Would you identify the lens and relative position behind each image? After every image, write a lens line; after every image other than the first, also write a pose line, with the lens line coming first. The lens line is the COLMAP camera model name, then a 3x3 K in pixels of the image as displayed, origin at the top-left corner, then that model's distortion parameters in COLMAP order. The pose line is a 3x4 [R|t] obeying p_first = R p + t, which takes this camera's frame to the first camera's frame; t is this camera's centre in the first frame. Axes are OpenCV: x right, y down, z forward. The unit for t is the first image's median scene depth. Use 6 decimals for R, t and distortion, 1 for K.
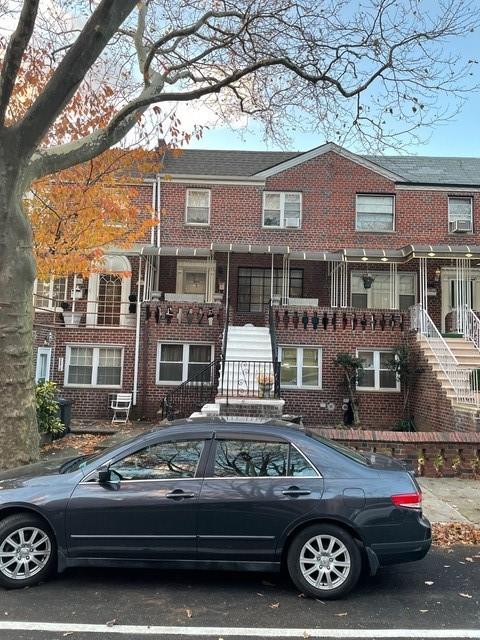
lens RADIAL K [[488.2, 0, 240.0], [0, 488.2, 320.0], [0, 0, 1]] dist [0.079870, -0.000110]
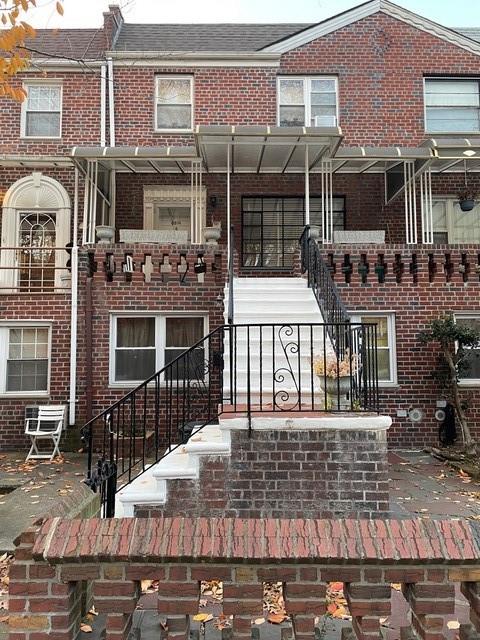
lens RADIAL K [[488.2, 0, 240.0], [0, 488.2, 320.0], [0, 0, 1]] dist [0.079870, -0.000110]
pose [[0.999239, -0.032598, 0.021398, -0.027780], [0.032551, 0.999467, 0.002535, 0.055900], [-0.021469, -0.001837, 0.999768, 0.418412]]
